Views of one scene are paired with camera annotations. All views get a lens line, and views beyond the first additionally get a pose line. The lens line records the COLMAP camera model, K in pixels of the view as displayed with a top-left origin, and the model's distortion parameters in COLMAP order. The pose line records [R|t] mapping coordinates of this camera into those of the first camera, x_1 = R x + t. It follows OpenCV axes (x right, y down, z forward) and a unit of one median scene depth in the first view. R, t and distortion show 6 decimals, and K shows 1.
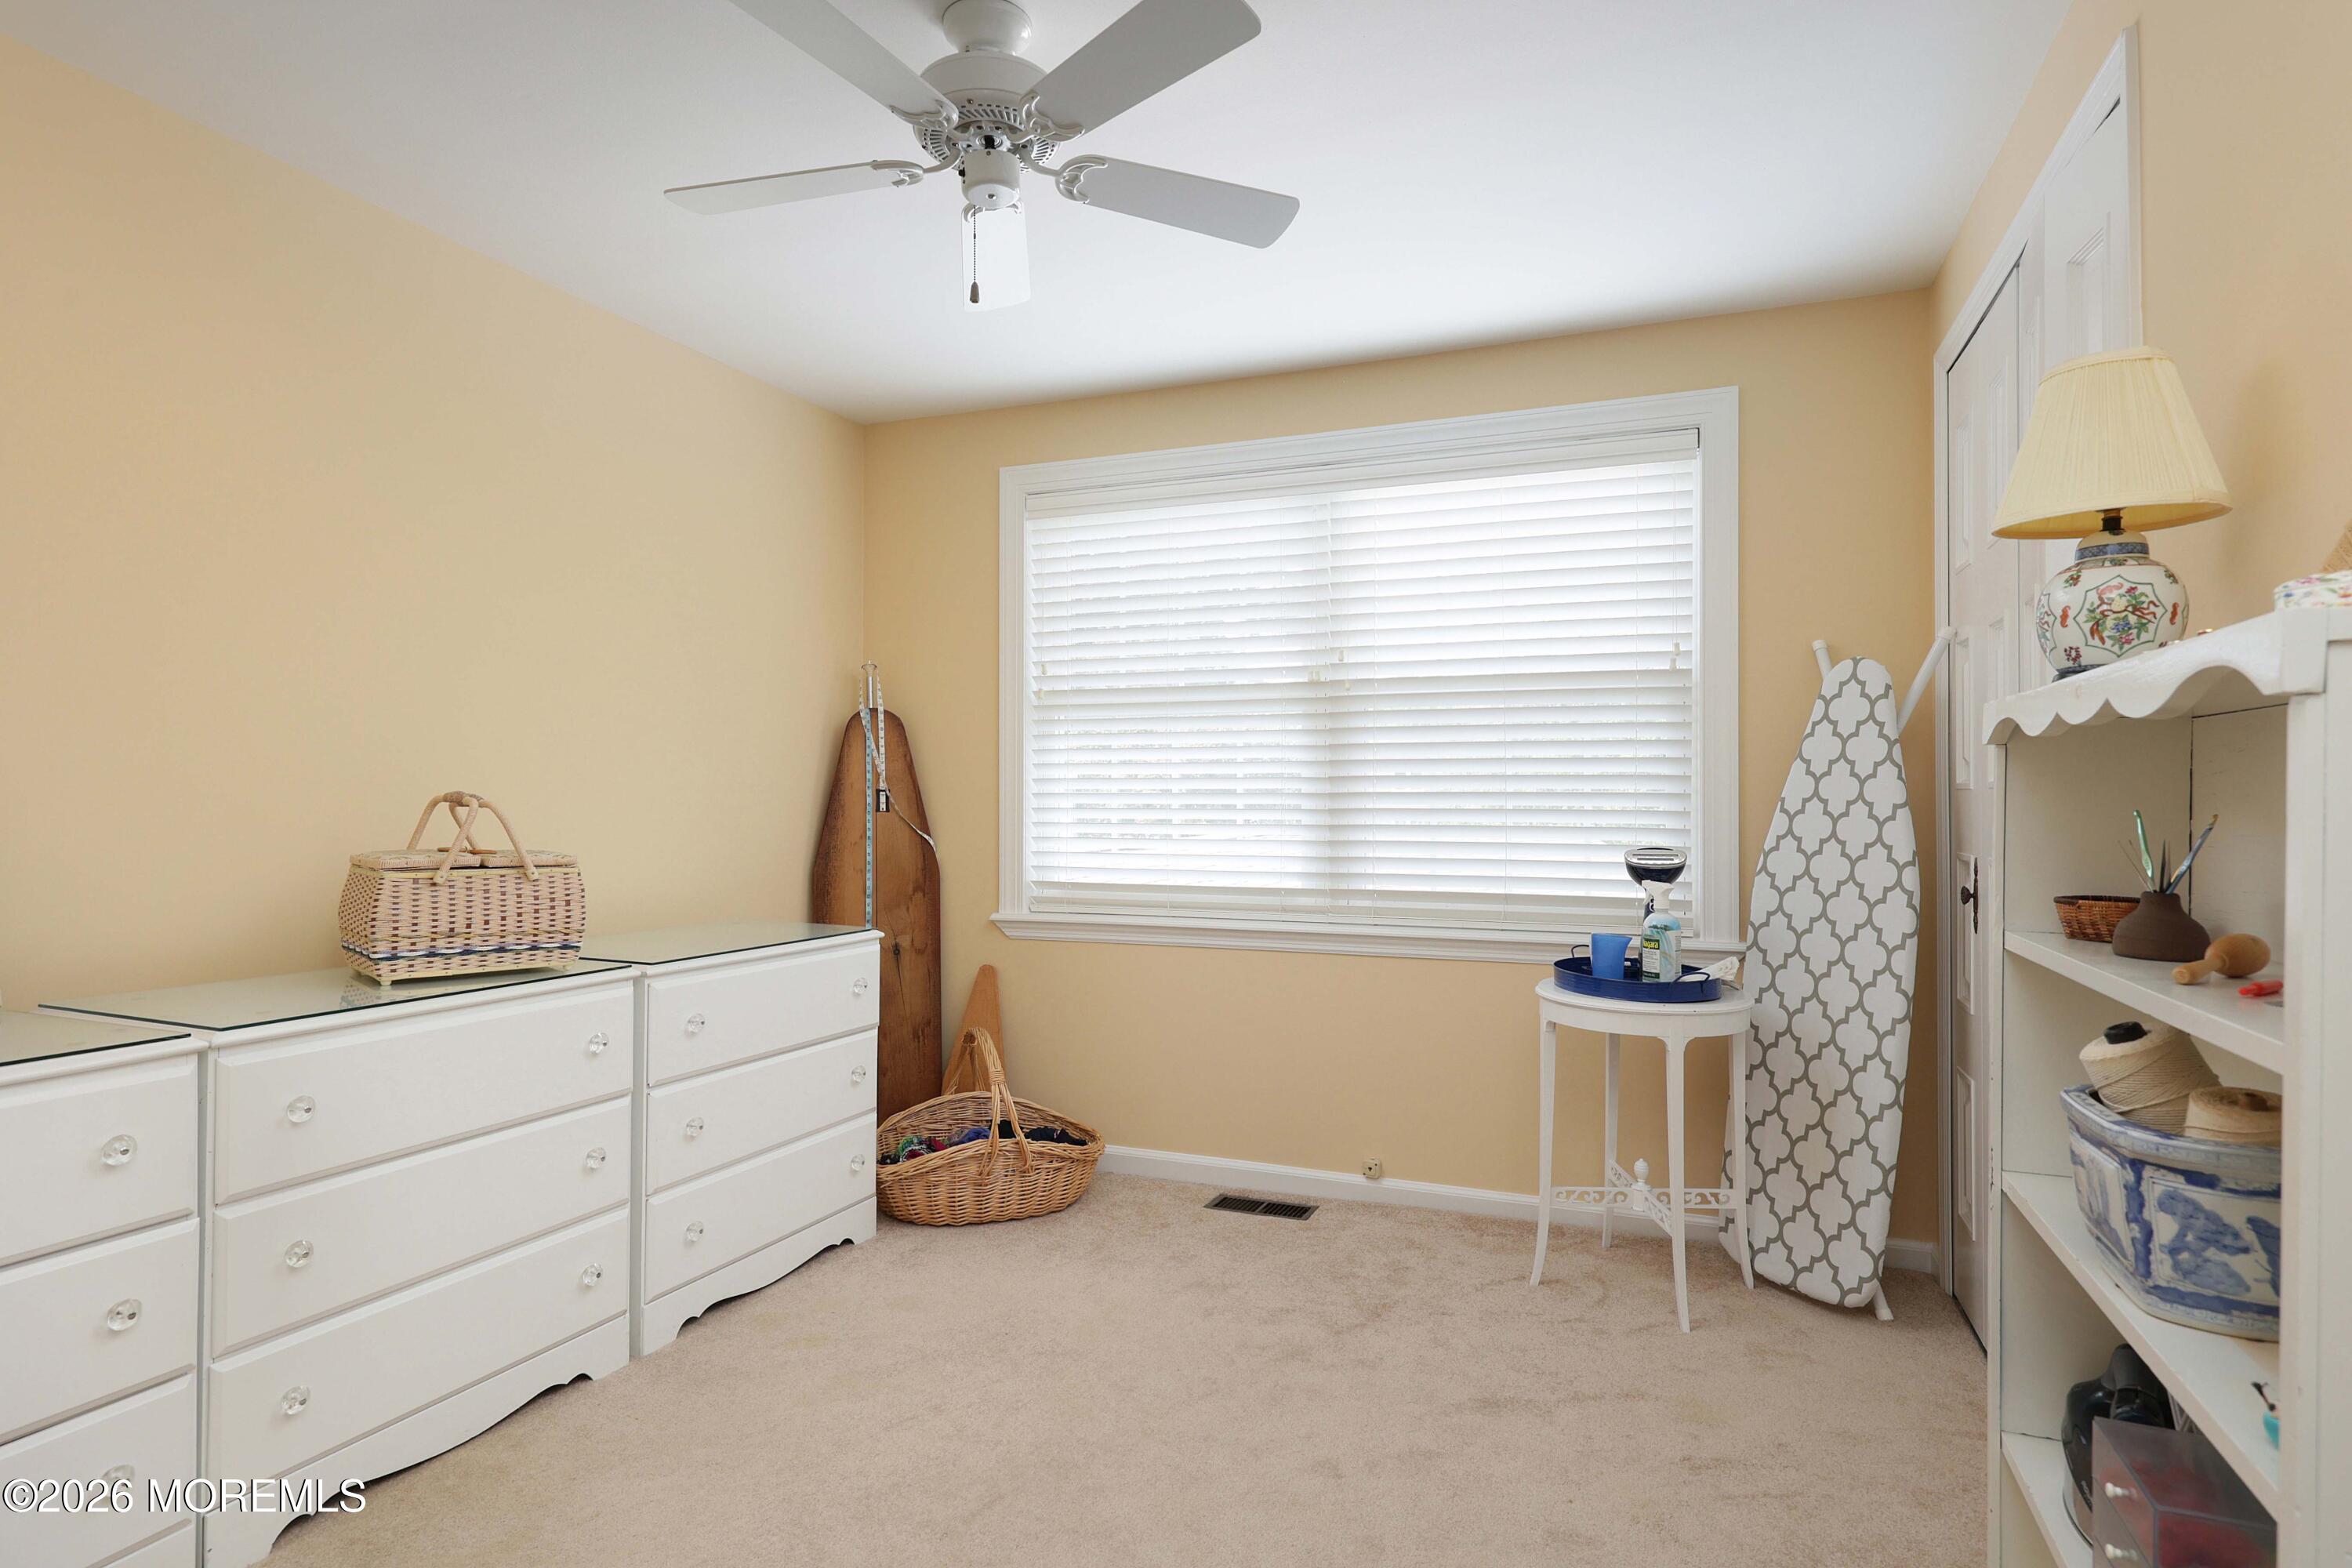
lens RADIAL K [[1255.4, 0, 1176.0], [0, 1255.4, 784.0], [0, 0, 1]] dist [0.000908, 0.000023]
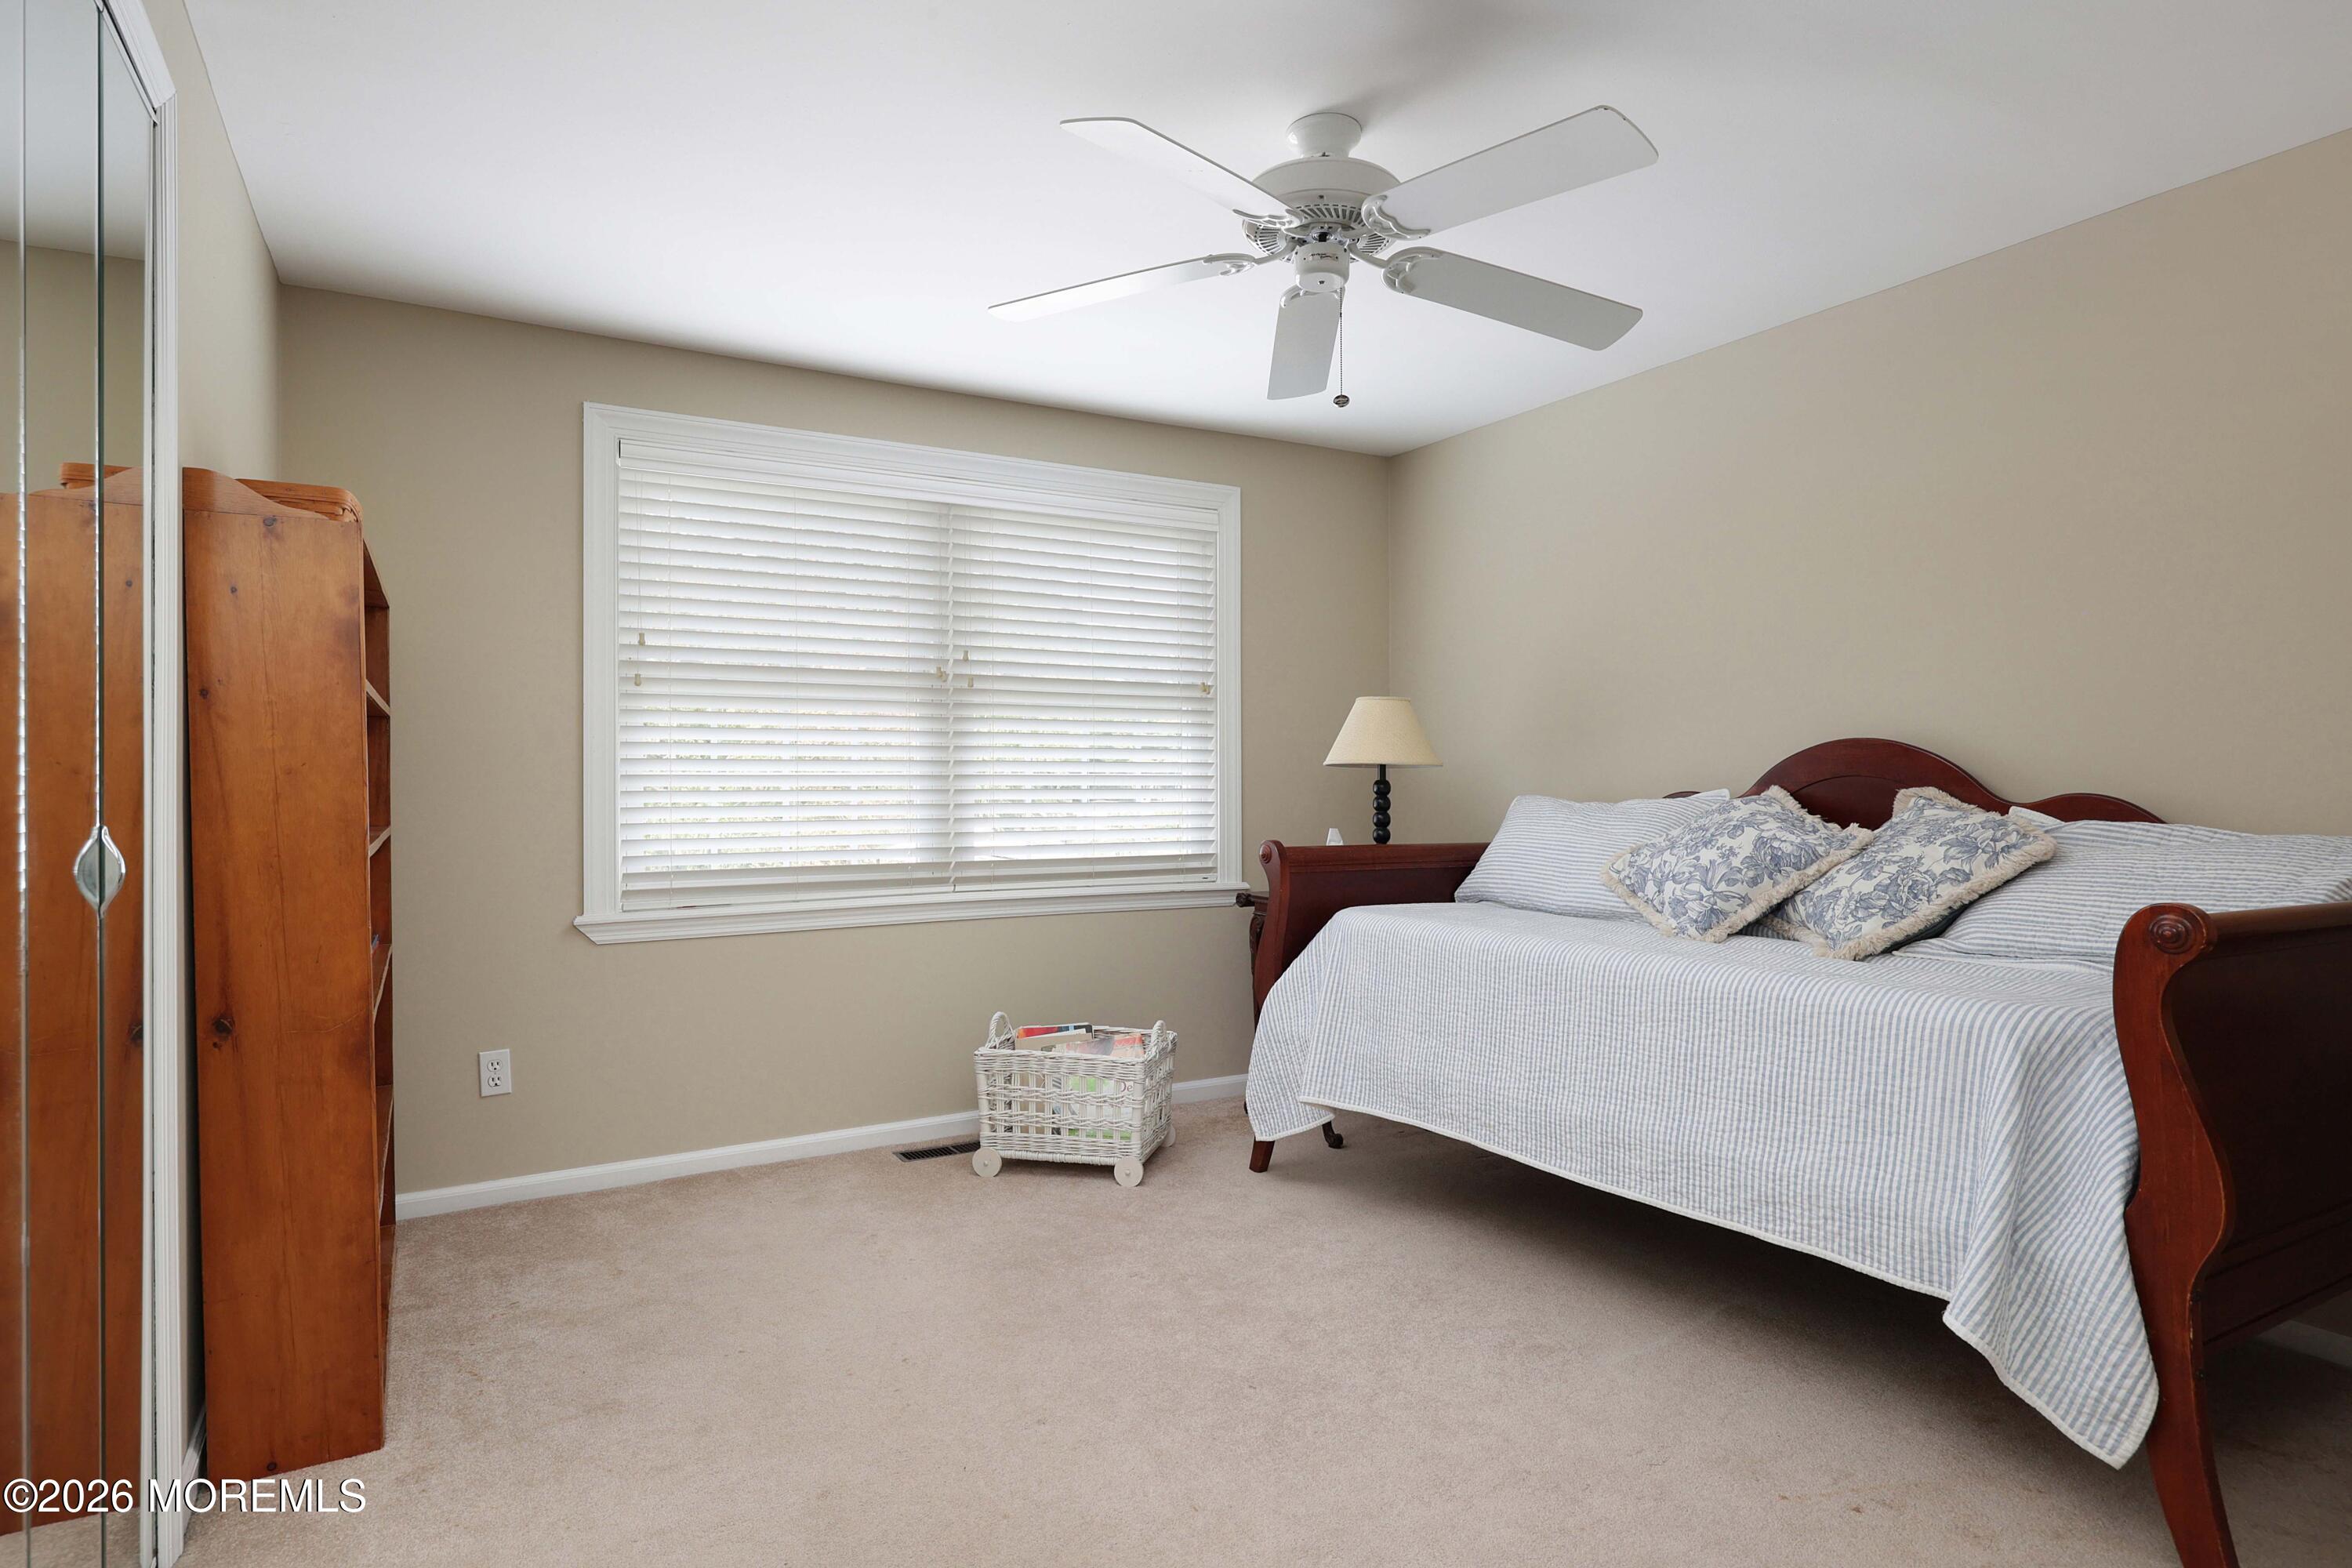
lens RADIAL K [[1255.4, 0, 1176.0], [0, 1255.4, 784.0], [0, 0, 1]] dist [0.000908, 0.000023]
pose [[0.616786, -0.007682, 0.787094, -0.617421], [-0.002186, 0.999932, 0.011473, 0.001768], [-0.787128, -0.008797, 0.616727, 0.152157]]
